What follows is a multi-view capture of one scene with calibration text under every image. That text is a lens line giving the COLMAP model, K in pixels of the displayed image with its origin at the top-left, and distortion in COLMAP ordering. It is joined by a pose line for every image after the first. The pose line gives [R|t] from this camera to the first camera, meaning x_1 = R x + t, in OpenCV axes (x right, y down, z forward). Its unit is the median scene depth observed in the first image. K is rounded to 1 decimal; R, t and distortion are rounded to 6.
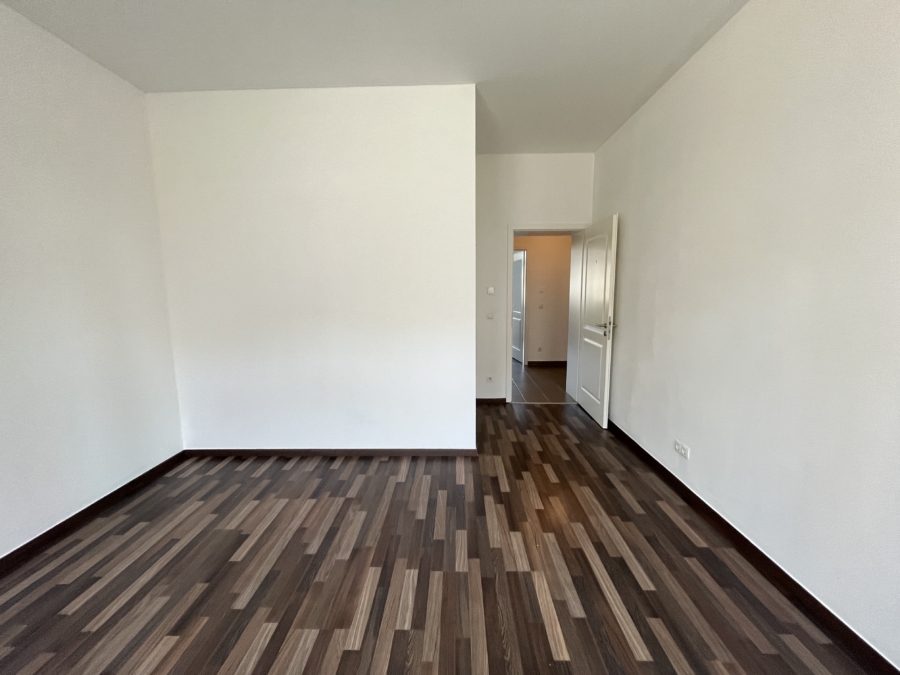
lens RADIAL K [[361.5, 0, 449.6], [0, 361.5, 335.7], [0, 0, 1]] dist [0.000305, 0.000018]
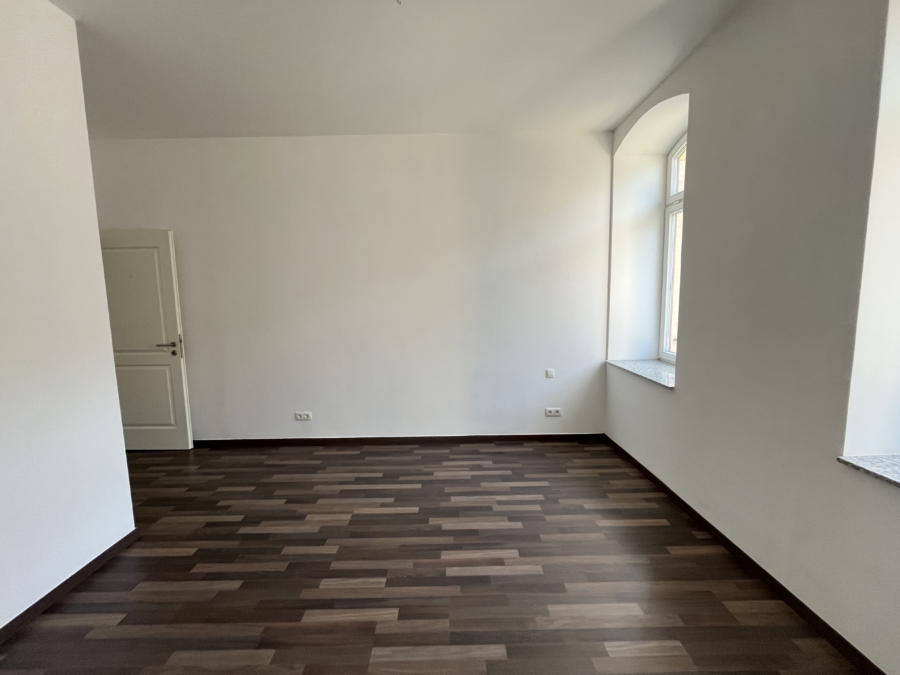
lens RADIAL K [[361.5, 0, 449.6], [0, 361.5, 335.7], [0, 0, 1]] dist [0.000305, 0.000018]
pose [[-0.025368, -0.094619, 0.995190, -0.837427], [0.148219, 0.984152, 0.097348, -0.054838], [-0.988629, 0.149976, -0.010942, 0.450772]]
